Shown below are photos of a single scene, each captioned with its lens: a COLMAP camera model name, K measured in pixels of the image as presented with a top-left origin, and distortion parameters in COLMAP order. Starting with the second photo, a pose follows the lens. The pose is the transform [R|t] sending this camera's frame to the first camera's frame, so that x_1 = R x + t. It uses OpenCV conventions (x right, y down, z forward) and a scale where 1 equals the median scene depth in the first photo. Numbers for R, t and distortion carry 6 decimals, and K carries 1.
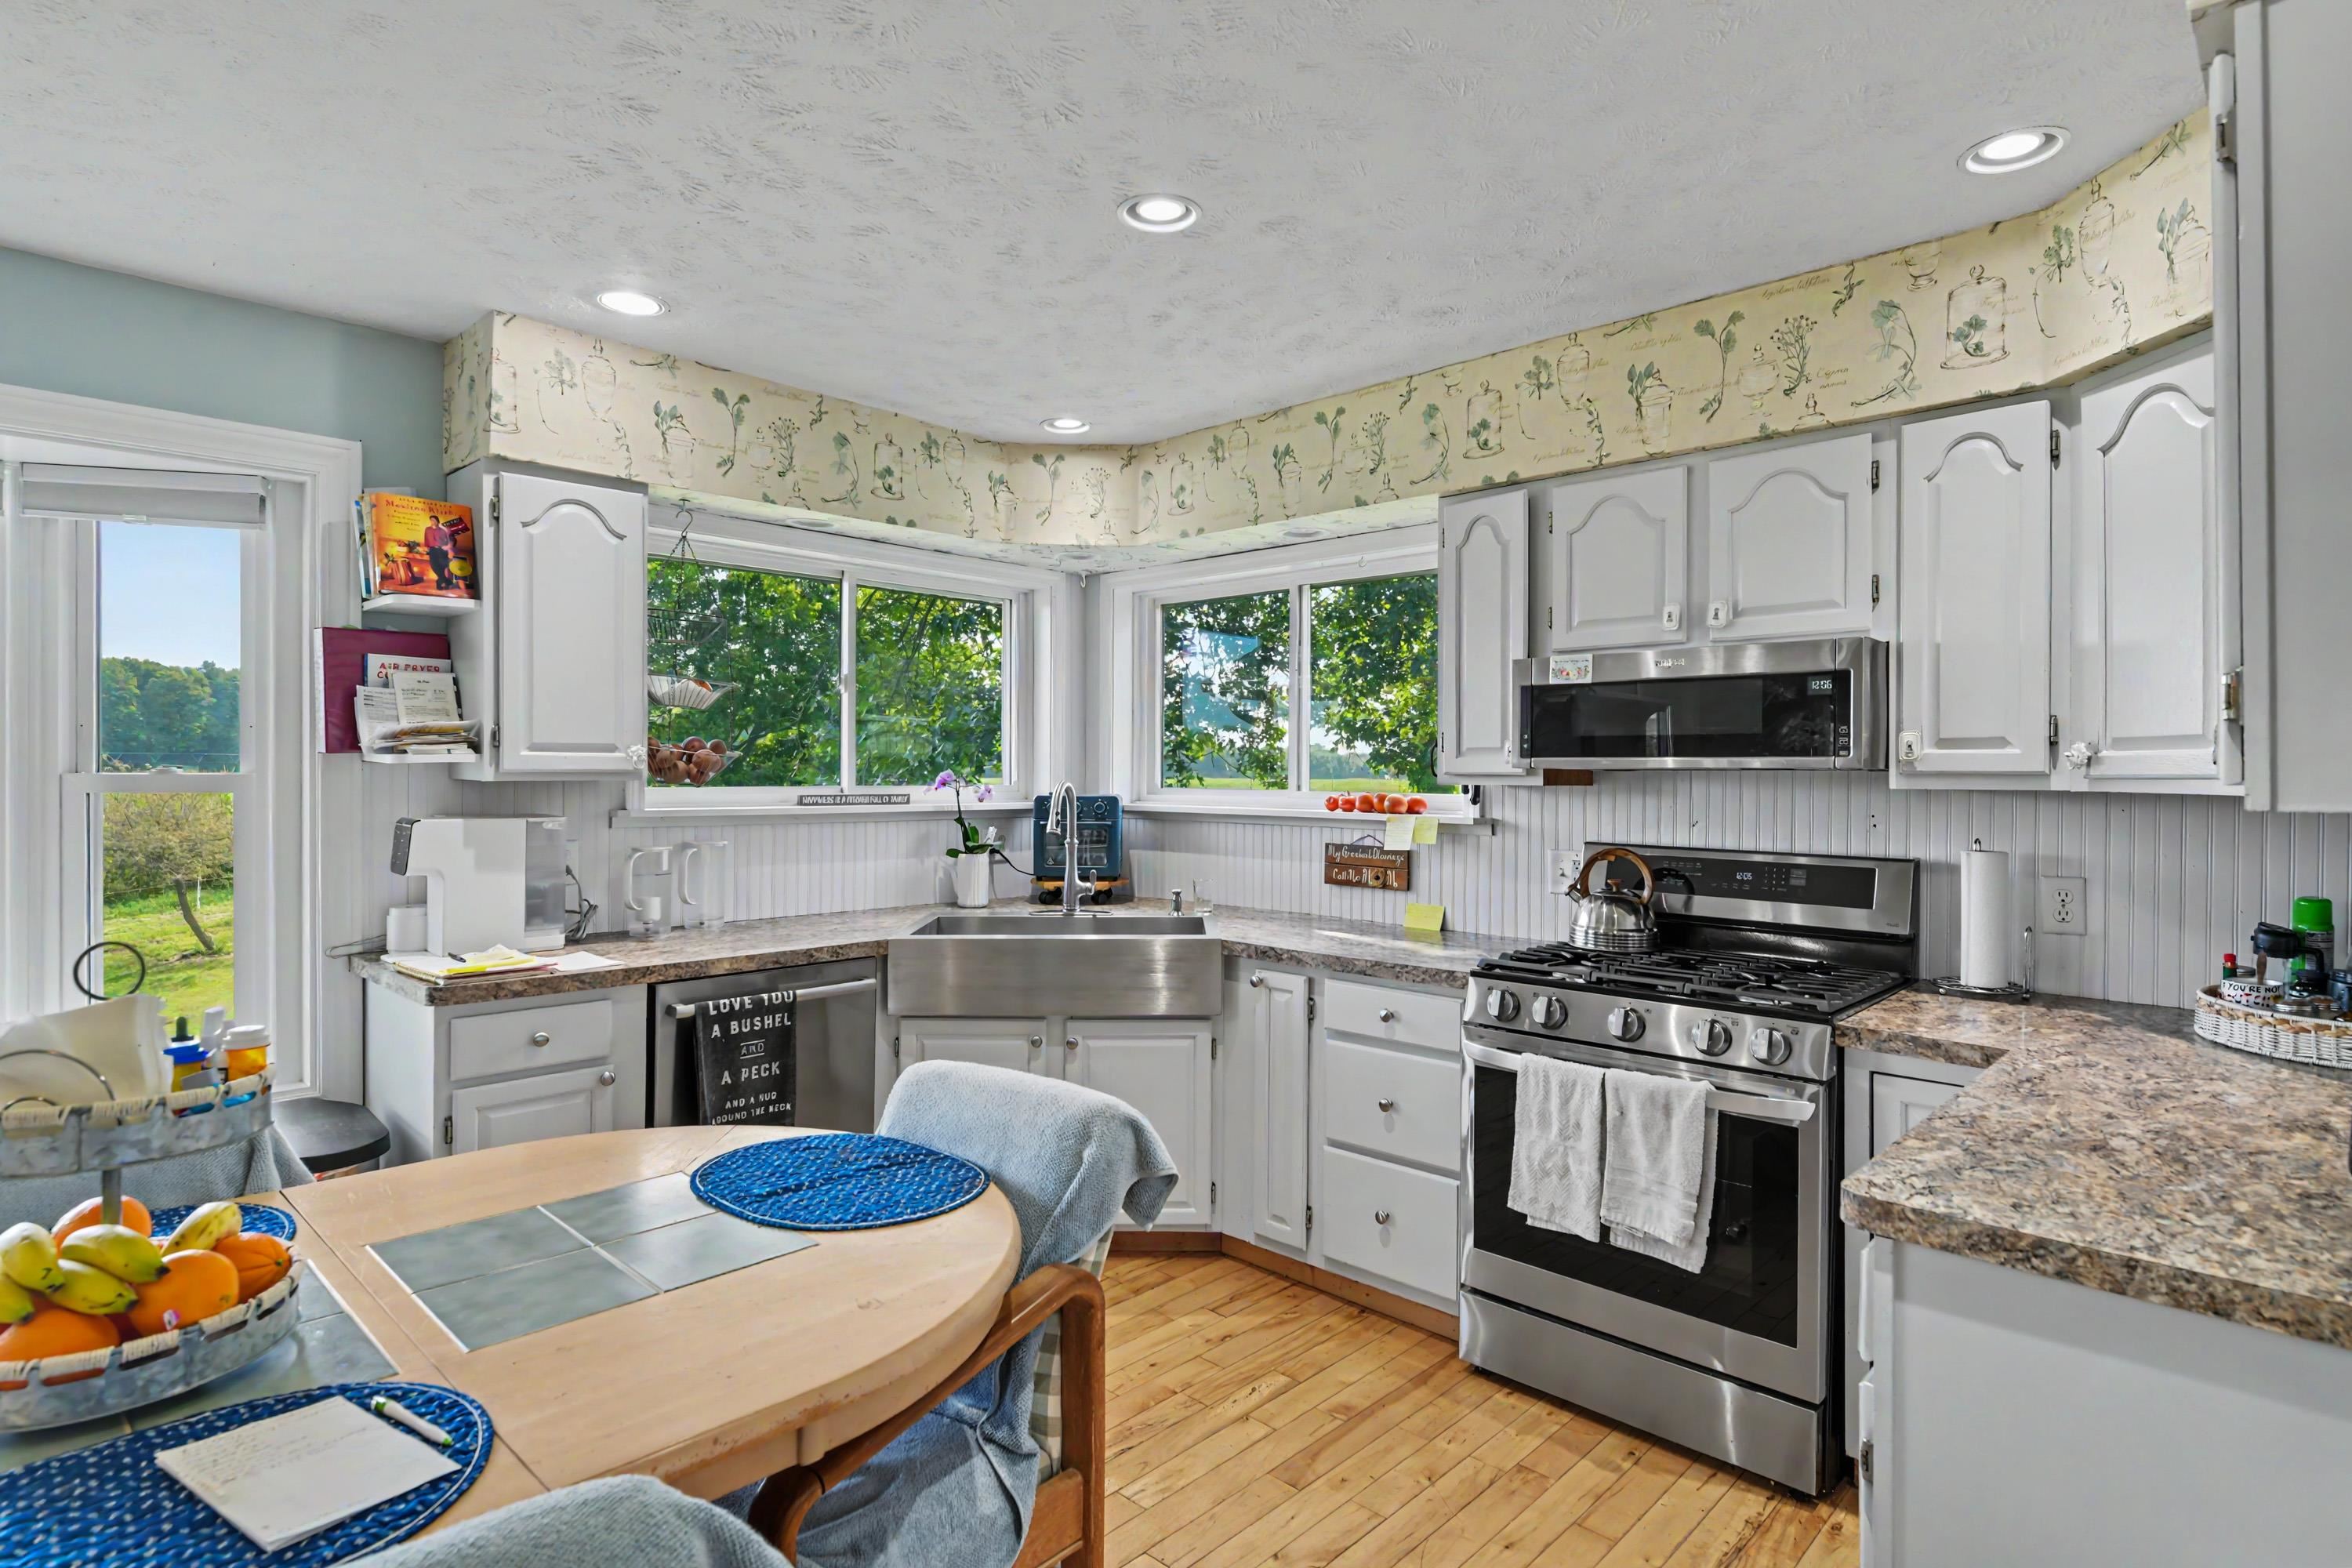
lens RADIAL K [[1205.6, 0, 1179.9], [0, 1205.6, 775.6], [0, 0, 1]] dist [0.005892, -0.009224]
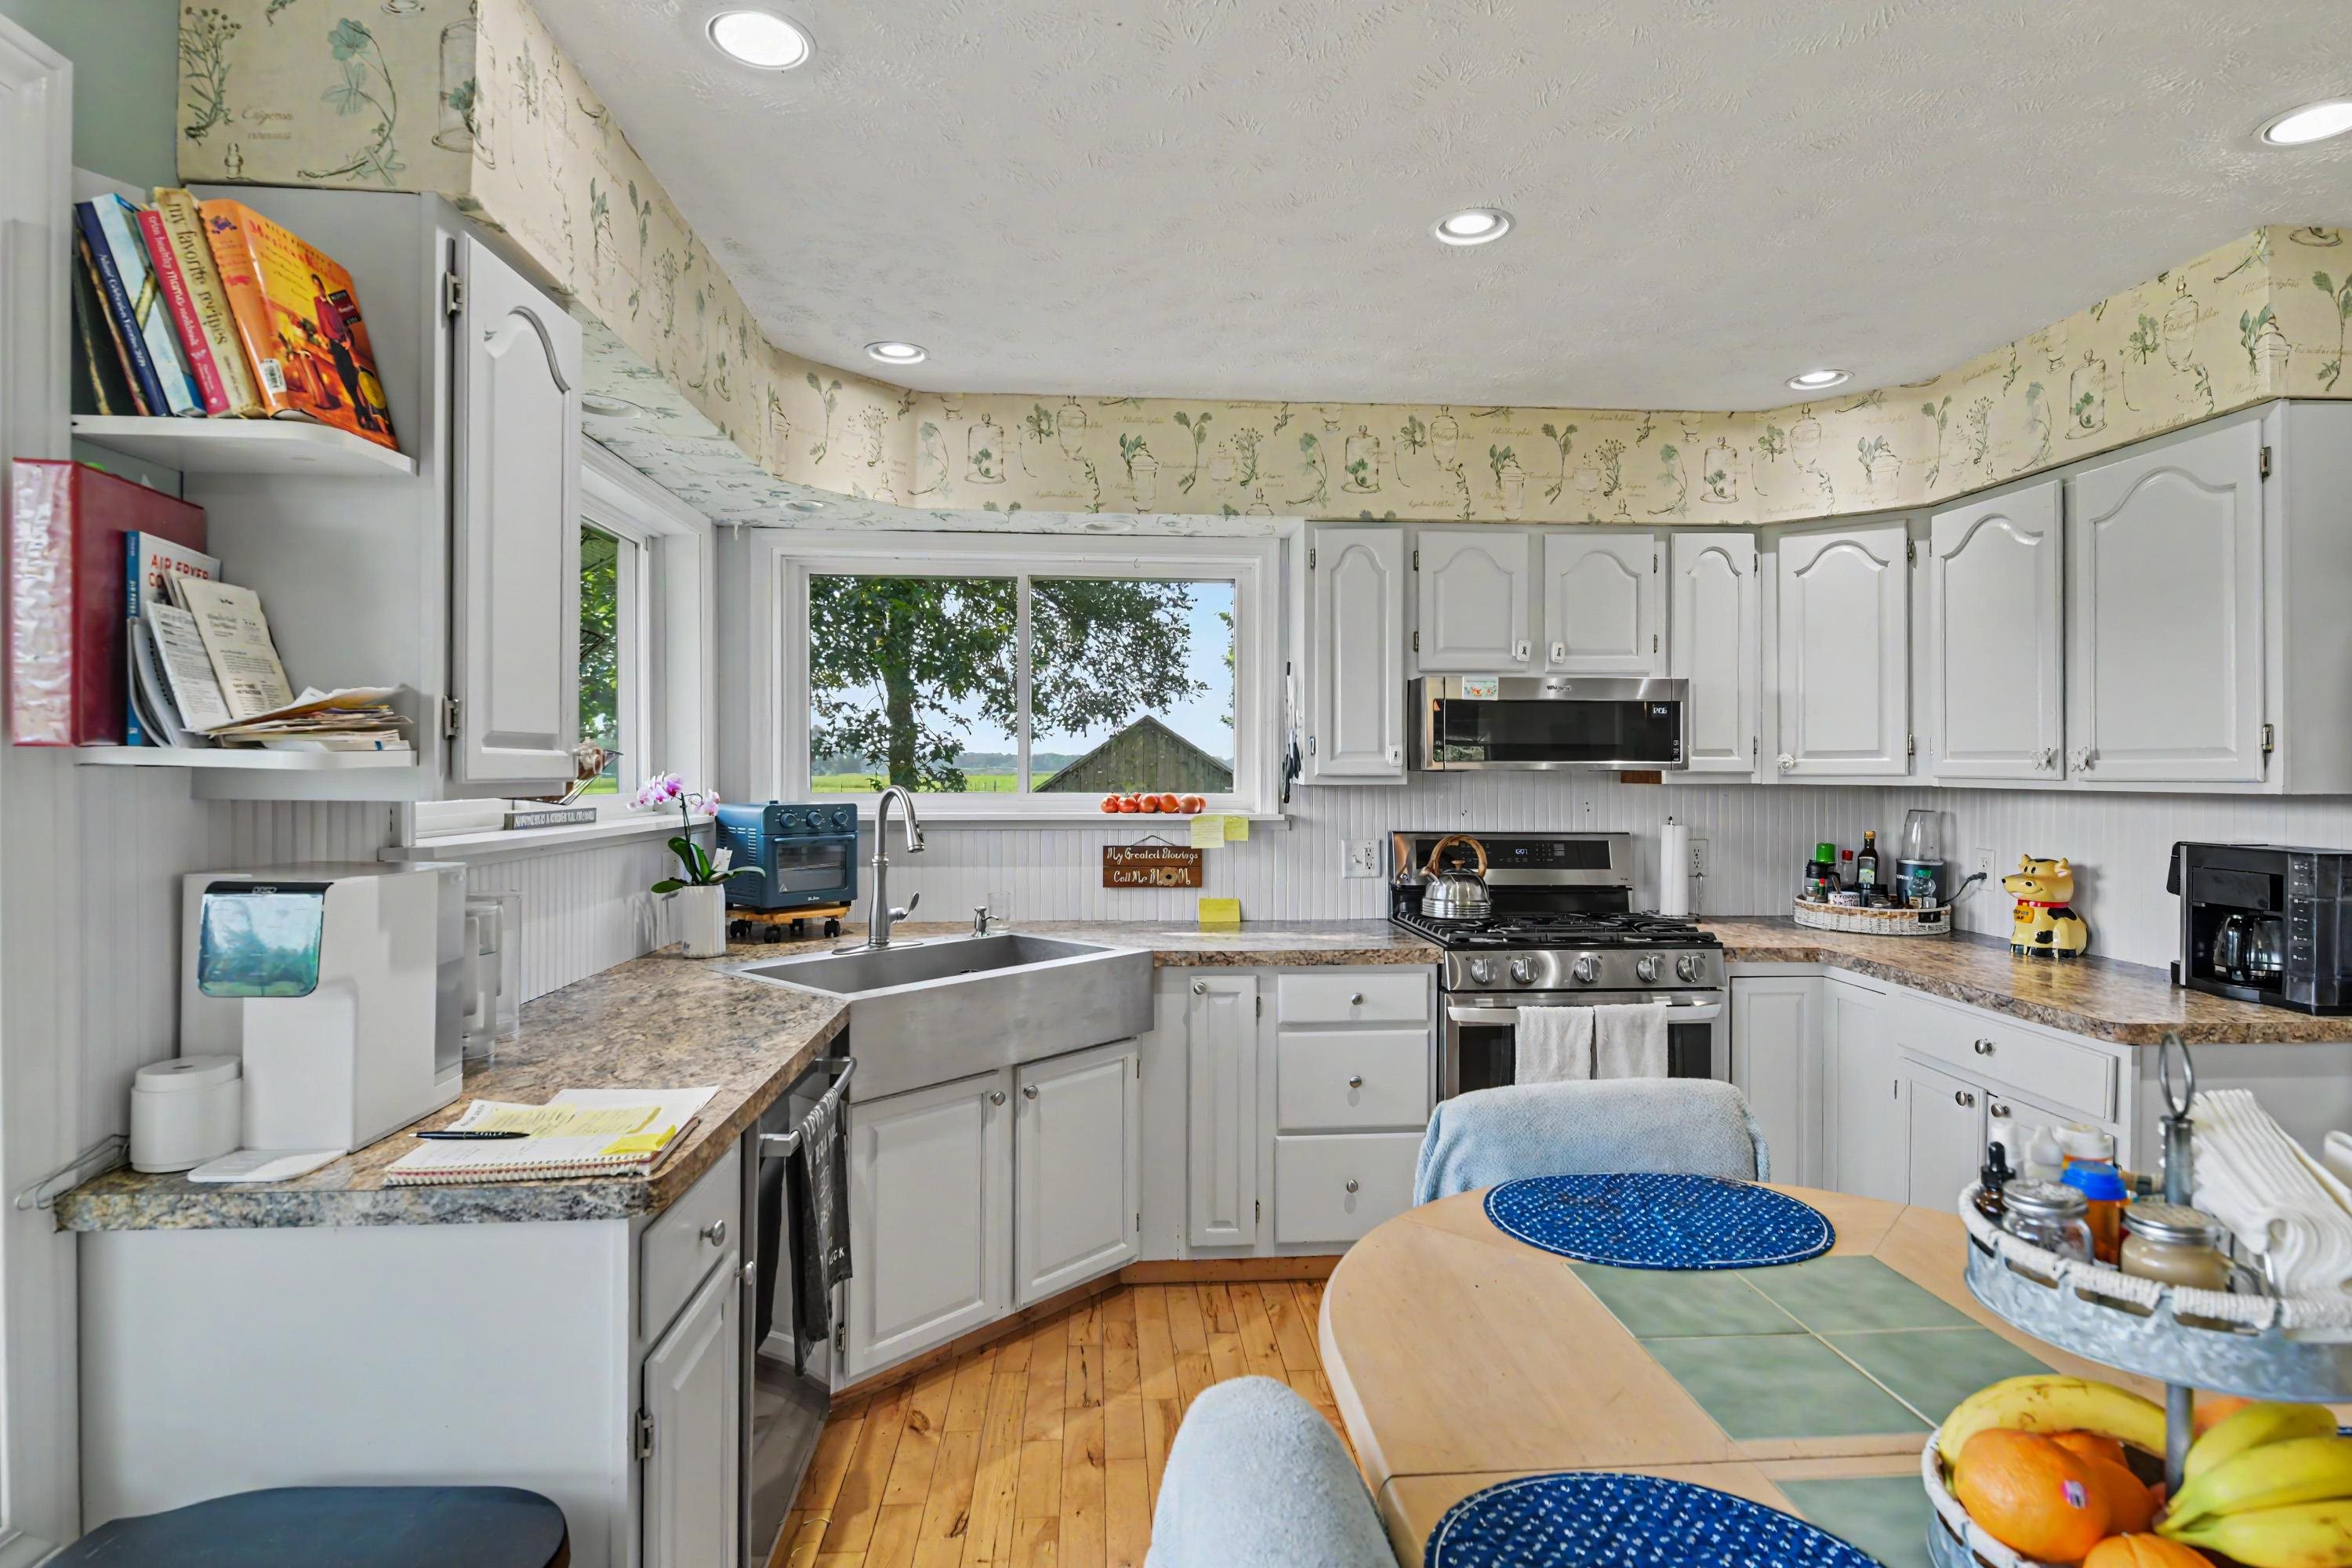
lens RADIAL K [[1205.6, 0, 1180.8], [0, 1205.6, 778.9], [0, 0, 1]] dist [0.005892, -0.009224]
pose [[0.672376, -0.009428, 0.740150, -0.697205], [0.004118, 0.999951, 0.008997, -0.008607], [-0.740199, -0.003001, 0.672382, 0.369097]]
